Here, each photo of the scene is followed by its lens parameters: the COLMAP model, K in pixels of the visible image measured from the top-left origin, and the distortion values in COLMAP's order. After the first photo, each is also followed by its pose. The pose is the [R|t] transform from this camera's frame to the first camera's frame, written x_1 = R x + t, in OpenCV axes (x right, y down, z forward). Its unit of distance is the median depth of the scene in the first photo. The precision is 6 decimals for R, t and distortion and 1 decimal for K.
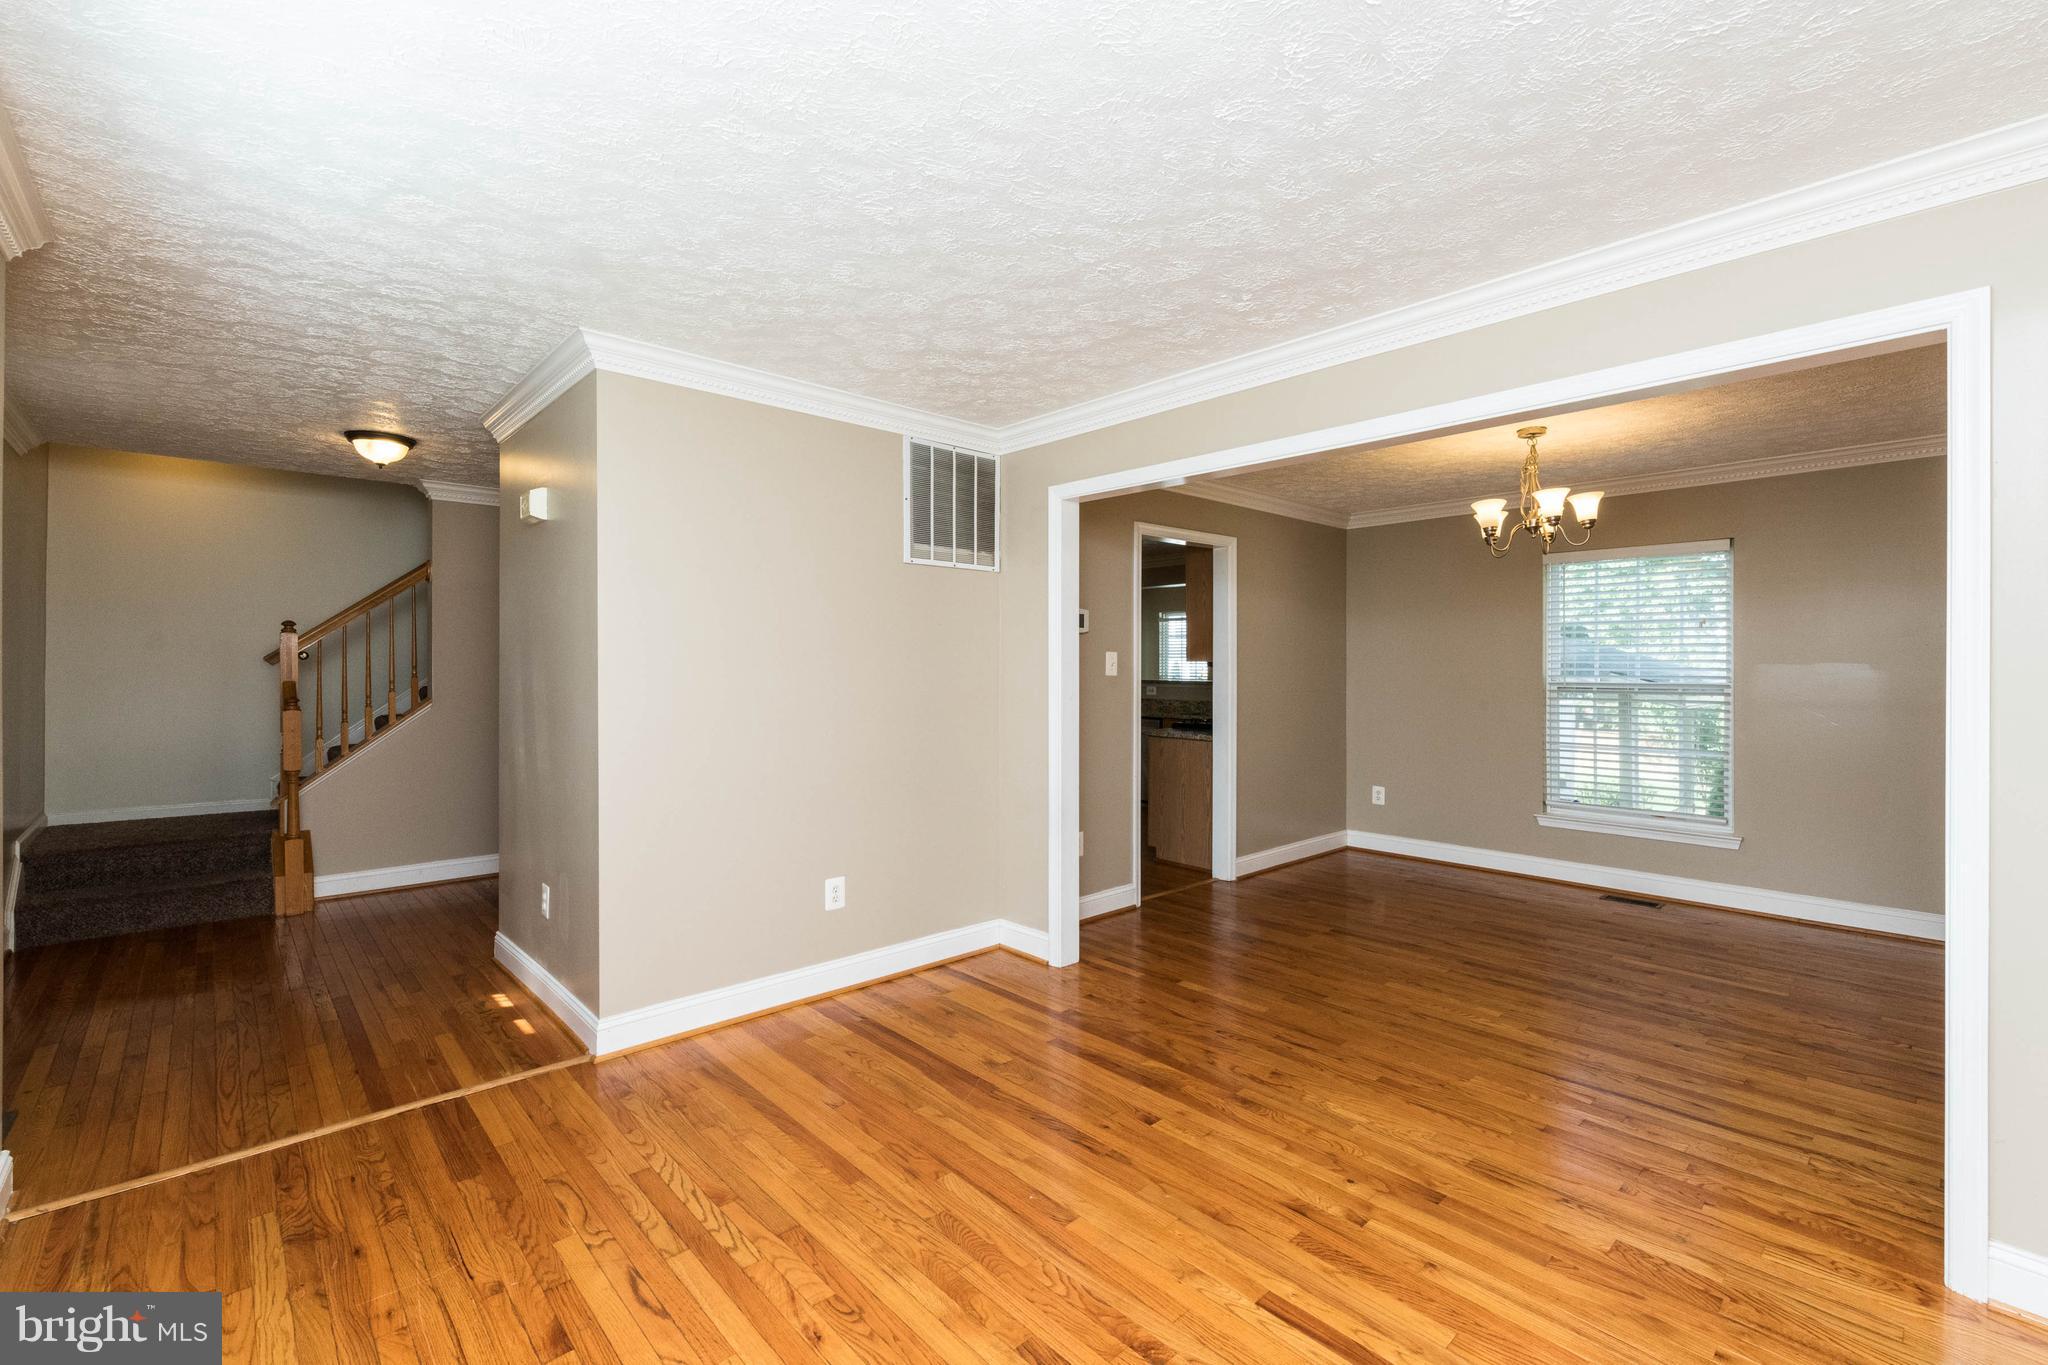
lens RADIAL K [[881.2, 0, 1030.4], [0, 881.2, 666.9], [0, 0, 1]] dist [0.001785, -0.000695]
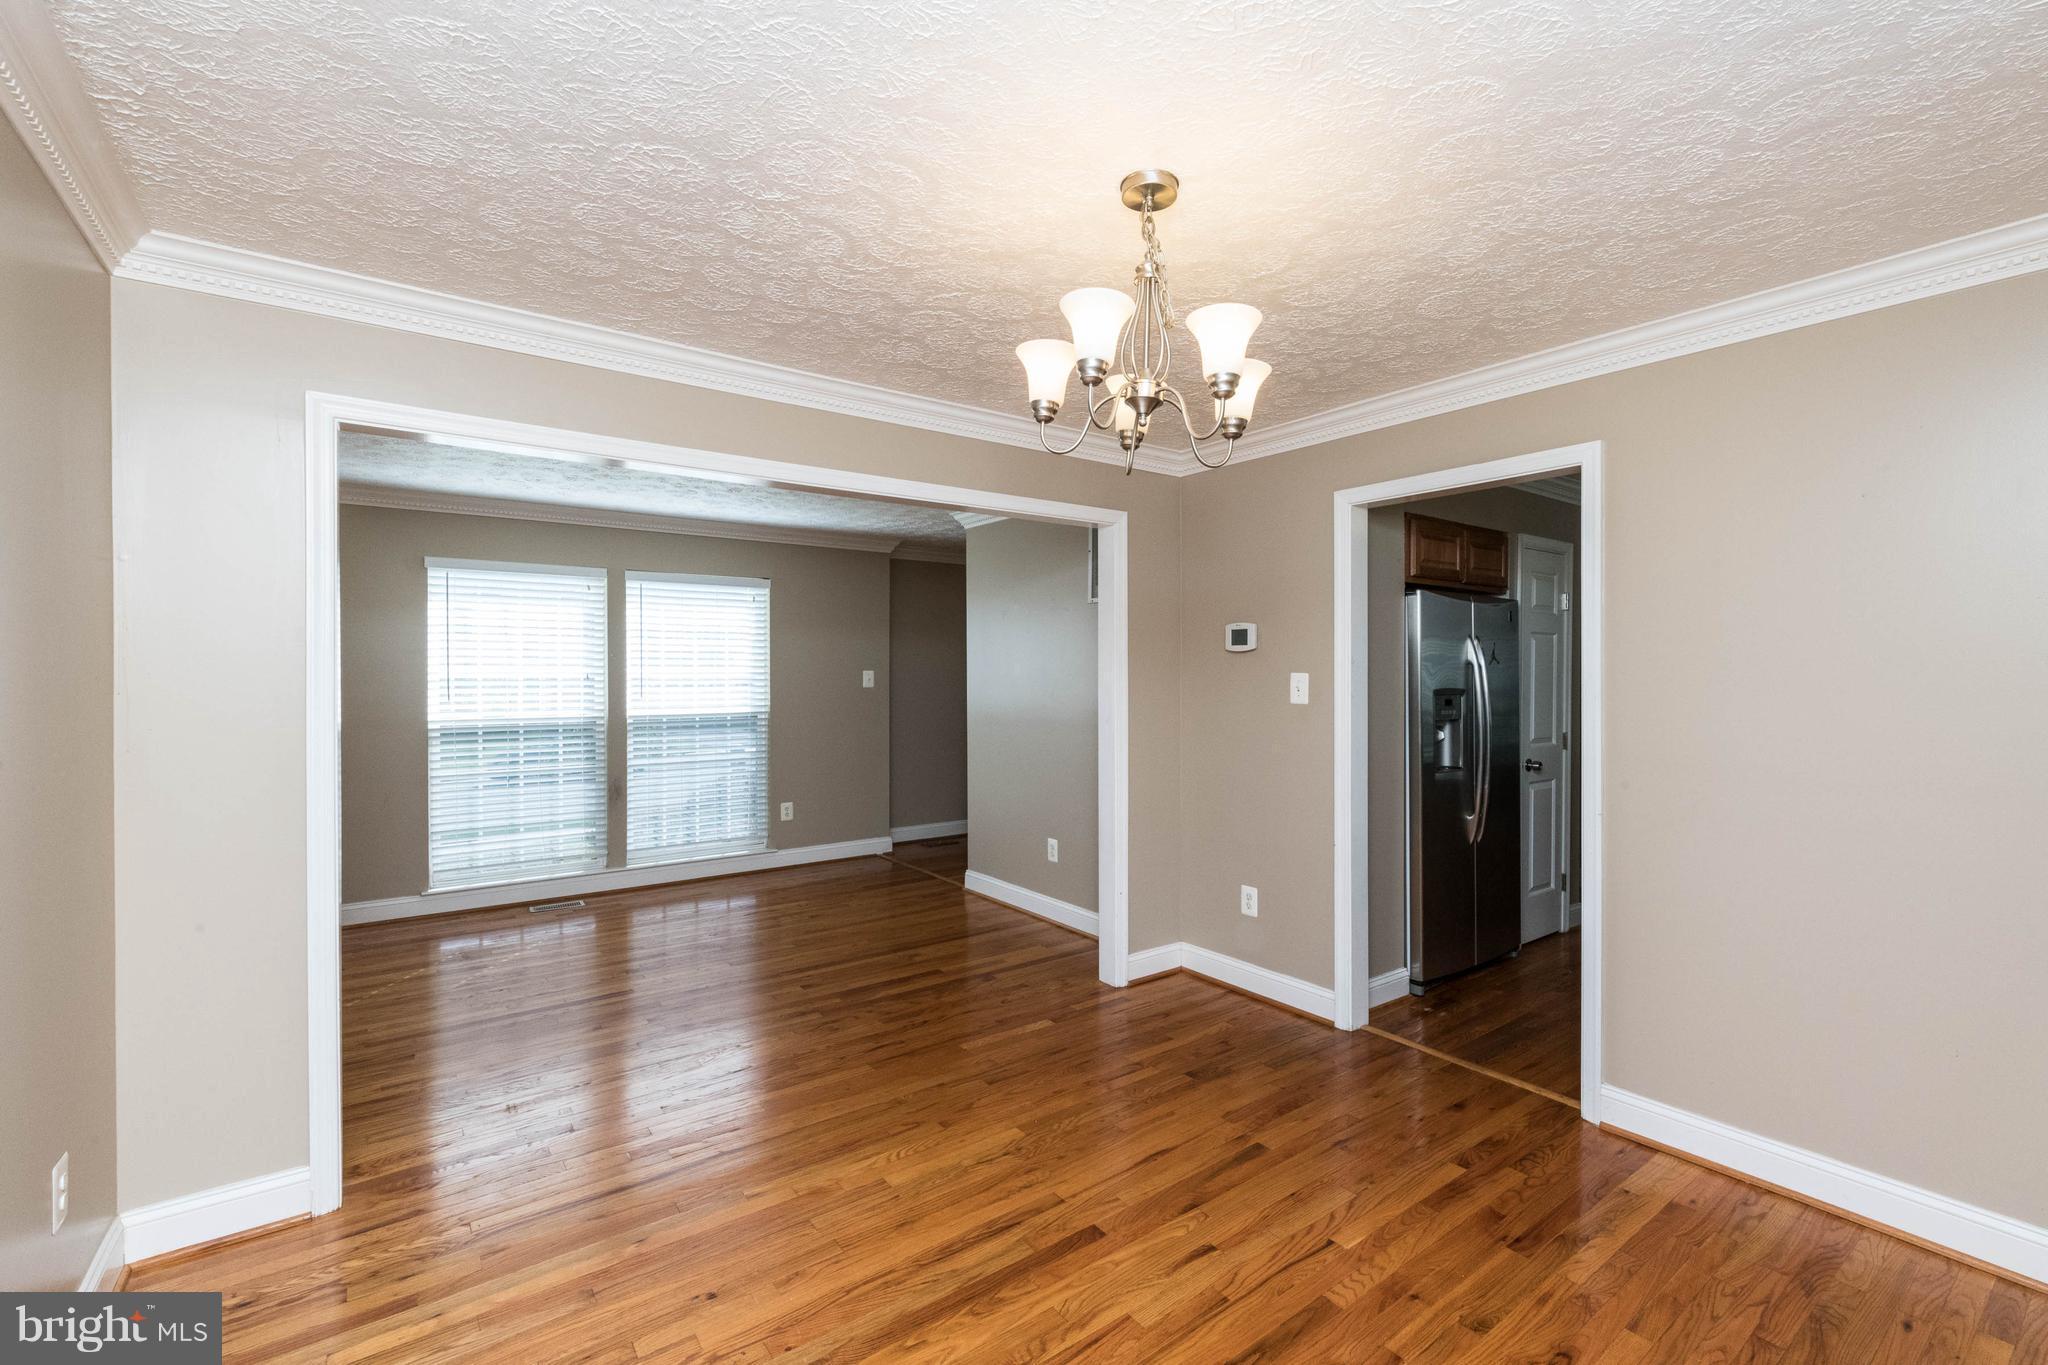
lens RADIAL K [[881.2, 0, 1038.8], [0, 881.2, 677.1], [0, 0, 1]] dist [0.001785, -0.000695]
pose [[-0.095235, 0.004690, -0.995444, 1.607978], [-0.005887, 0.999969, 0.005275, -0.027746], [0.995437, 0.006362, -0.095204, 1.545942]]
